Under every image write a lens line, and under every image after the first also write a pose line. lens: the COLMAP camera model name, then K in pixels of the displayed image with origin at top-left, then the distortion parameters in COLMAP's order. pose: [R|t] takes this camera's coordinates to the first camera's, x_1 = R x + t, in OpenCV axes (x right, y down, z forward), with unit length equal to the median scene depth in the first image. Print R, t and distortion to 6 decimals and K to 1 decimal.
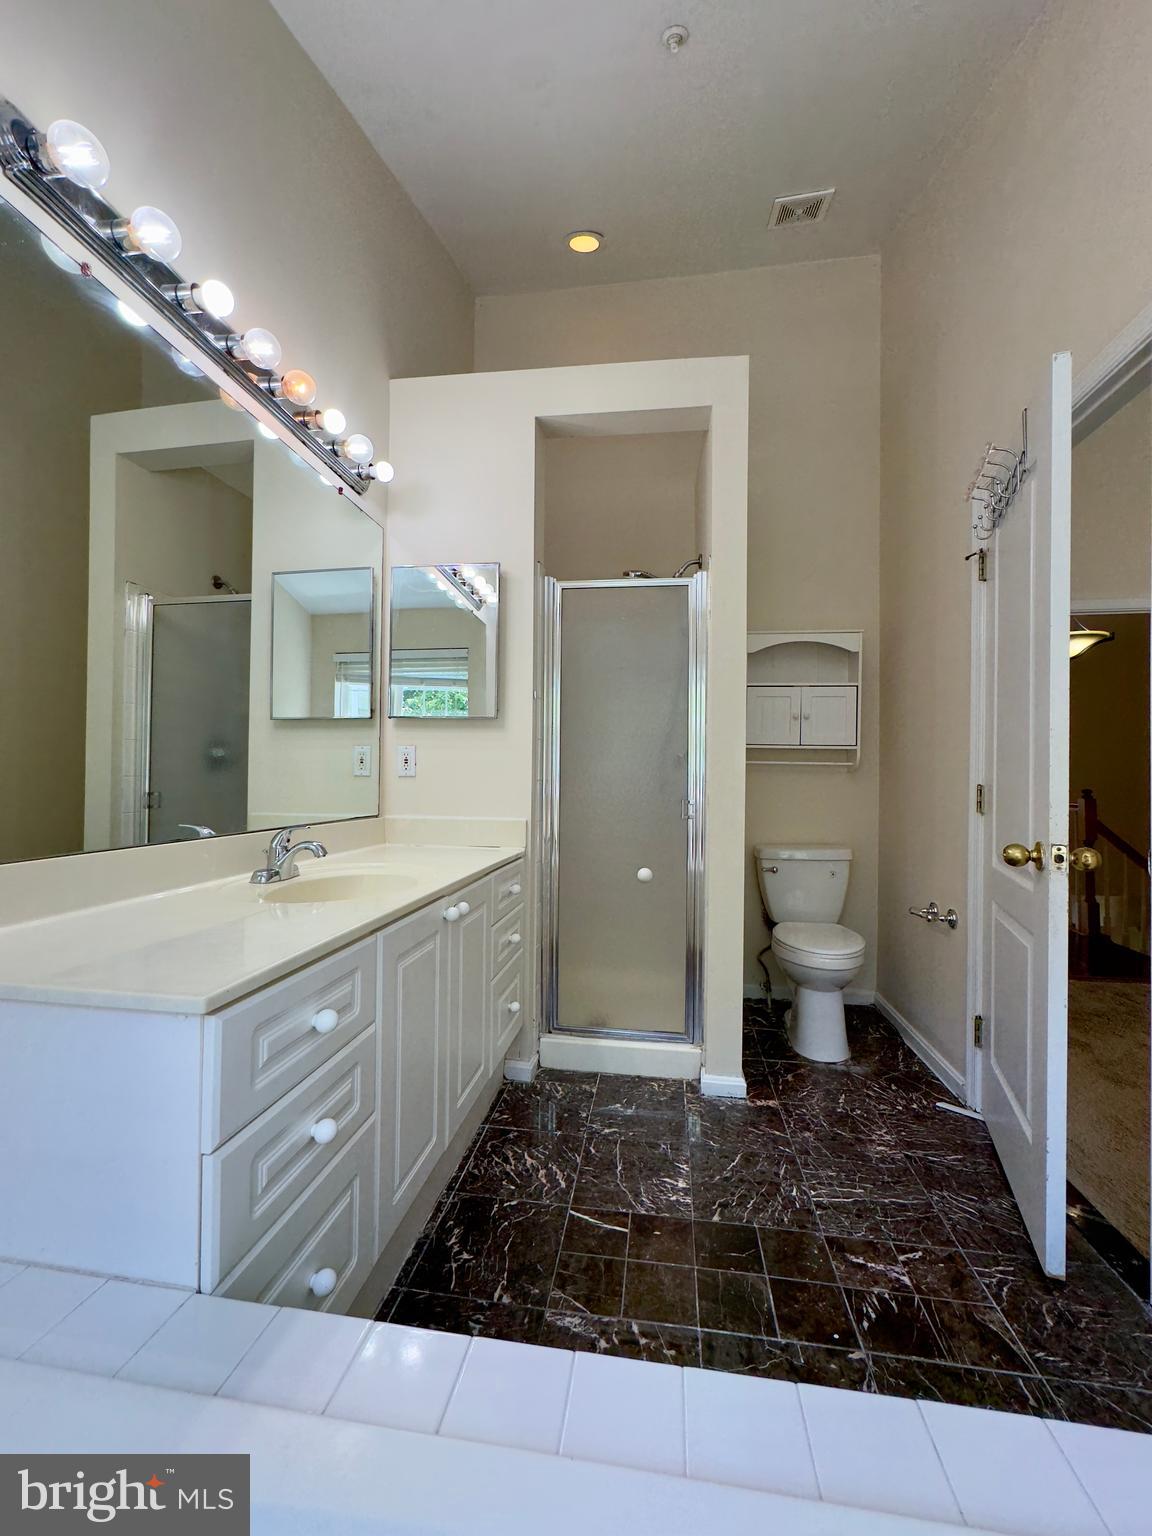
lens RADIAL K [[618.6, 0, 576.0], [0, 618.6, 768.0], [0, 0, 1]] dist [0.001184, 0.000553]
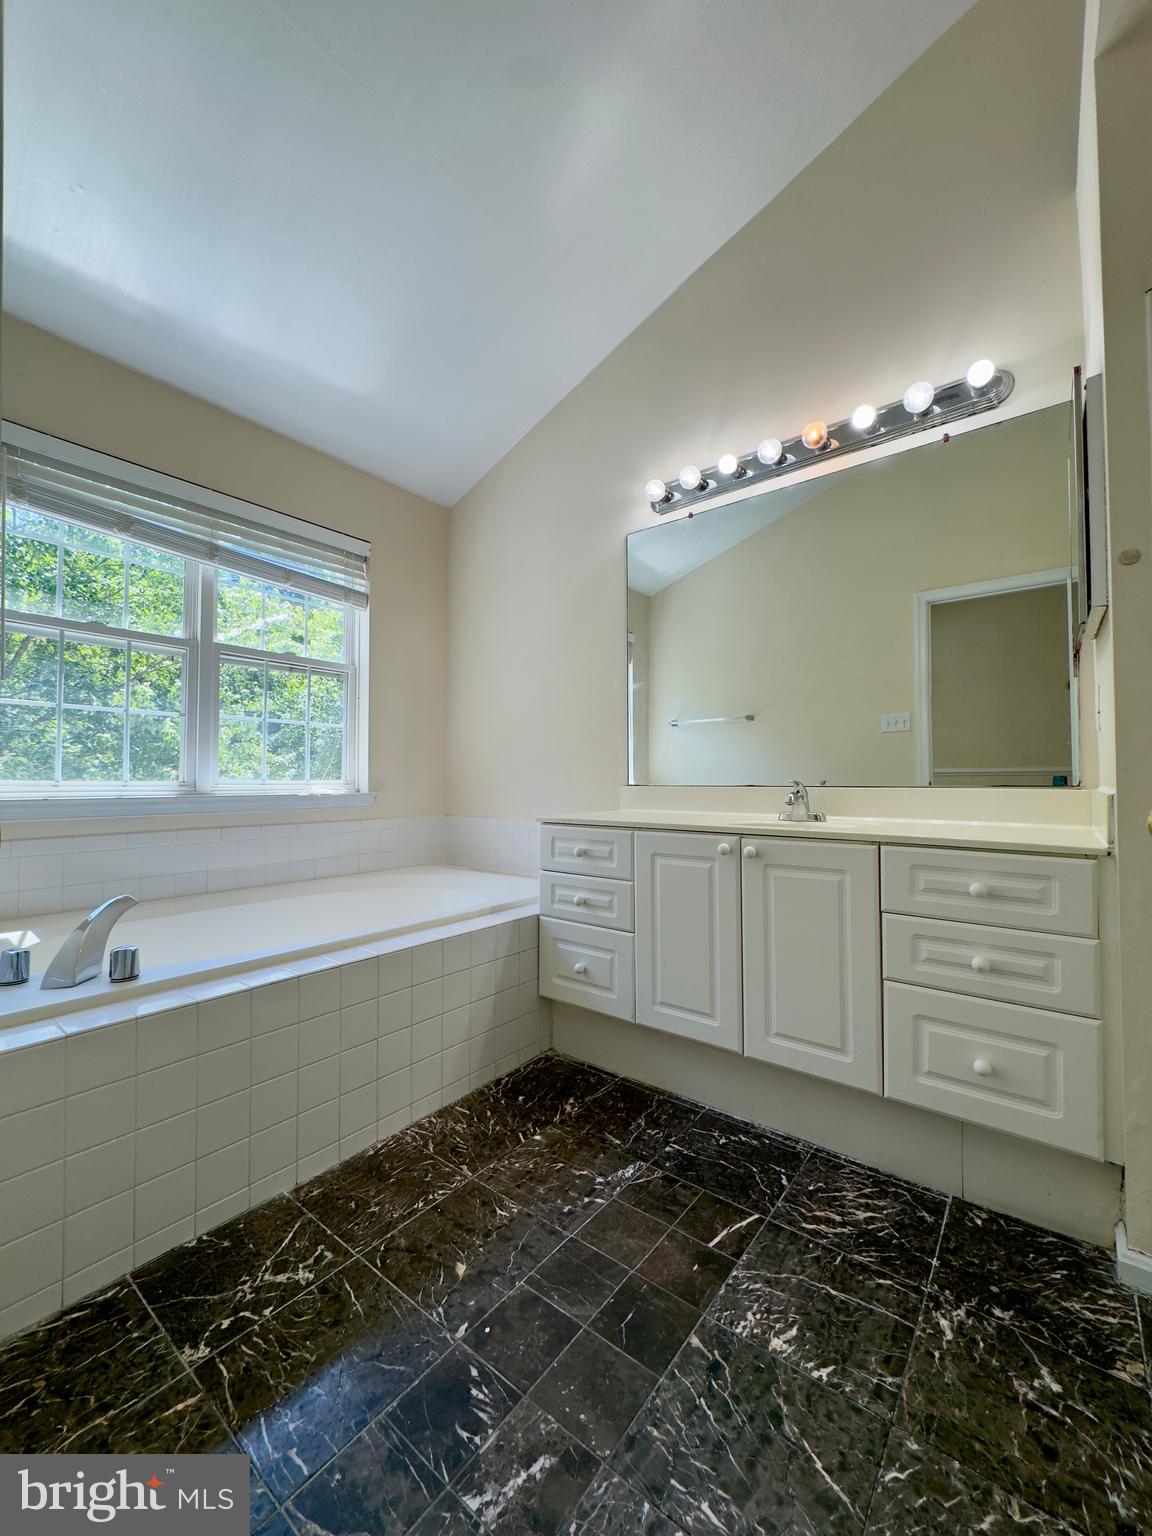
lens RADIAL K [[618.6, 0, 576.0], [0, 618.6, 768.0], [0, 0, 1]] dist [0.001184, 0.000553]
pose [[-0.503821, -0.027374, -0.863374, 0.903845], [0.008408, 0.999295, -0.036590, 0.111445], [0.863767, -0.025694, -0.503236, 1.243412]]
